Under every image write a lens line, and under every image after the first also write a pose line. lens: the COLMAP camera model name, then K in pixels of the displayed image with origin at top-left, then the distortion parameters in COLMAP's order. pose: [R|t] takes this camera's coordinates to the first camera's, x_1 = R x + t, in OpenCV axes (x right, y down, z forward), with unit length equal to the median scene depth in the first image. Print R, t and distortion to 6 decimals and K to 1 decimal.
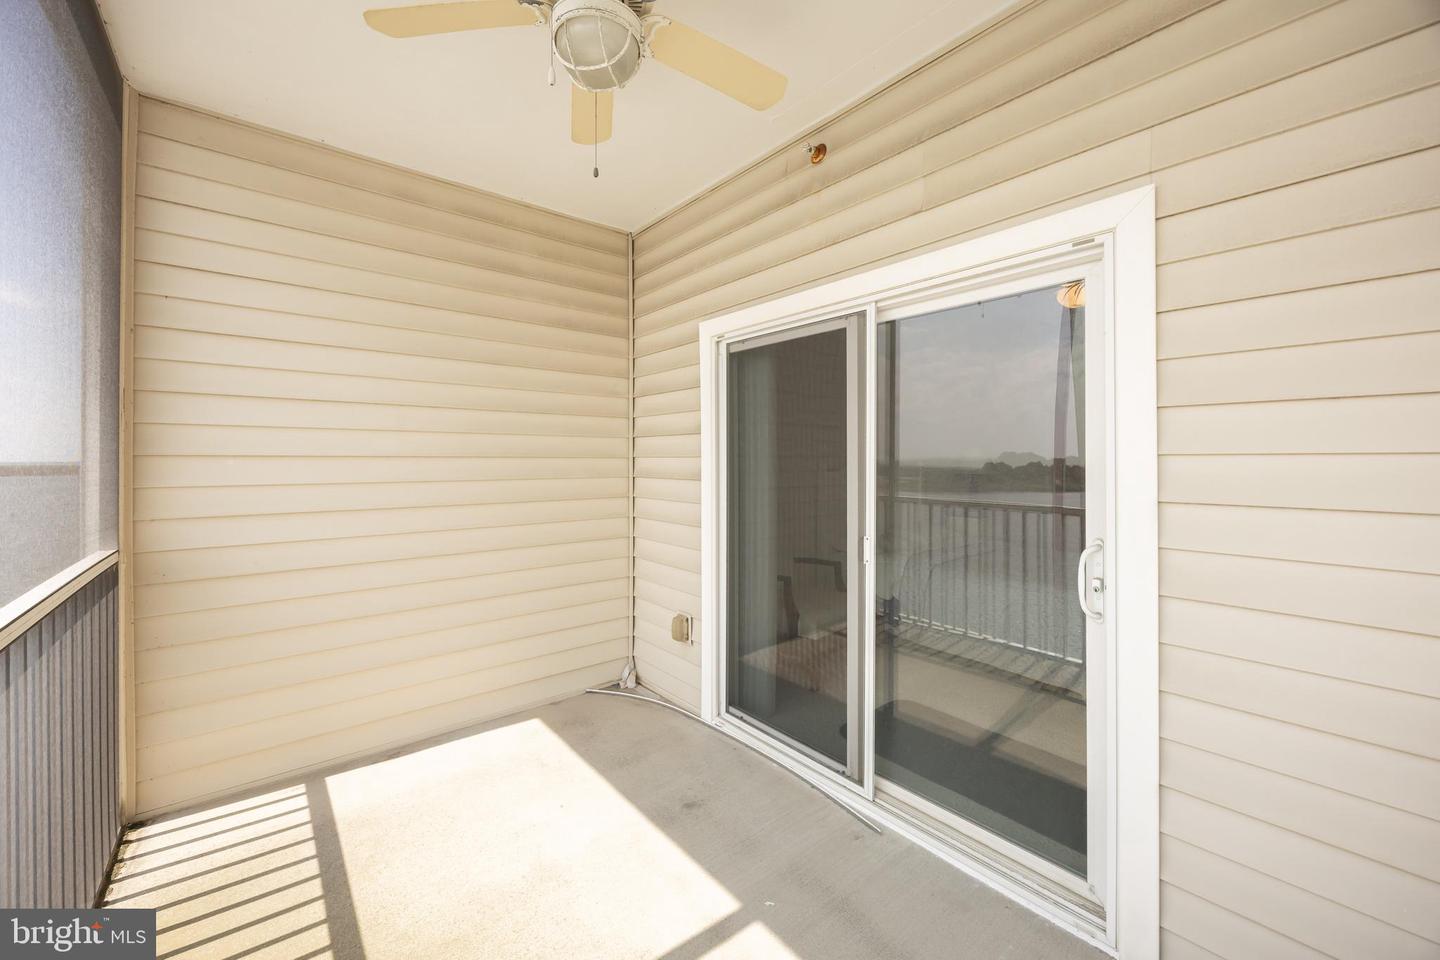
lens RADIAL K [[577.6, 0, 718.1], [0, 577.6, 440.6], [0, 0, 1]] dist [0.000177, -0.000176]
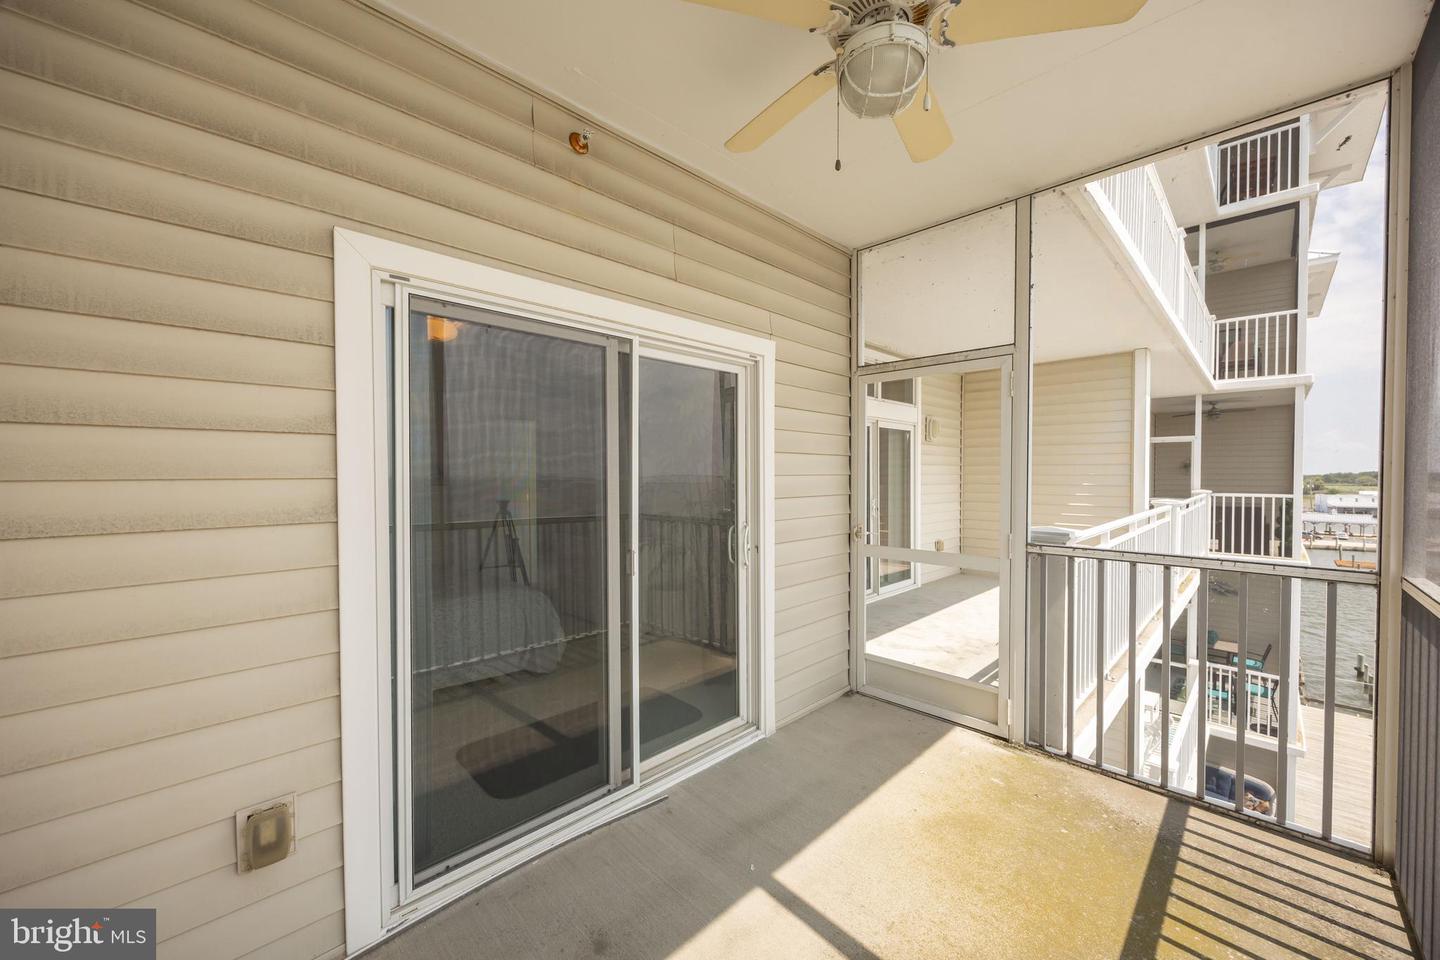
lens RADIAL K [[548.9, 0, 720.0], [0, 548.9, 480.0], [0, 0, 1]] dist [0.000663, -0.000005]
pose [[-0.107342, -0.000897, 0.994222, -0.749102], [-0.017642, 0.999844, -0.001003, 0.030732], [-0.994066, -0.017648, -0.107341, 0.914423]]
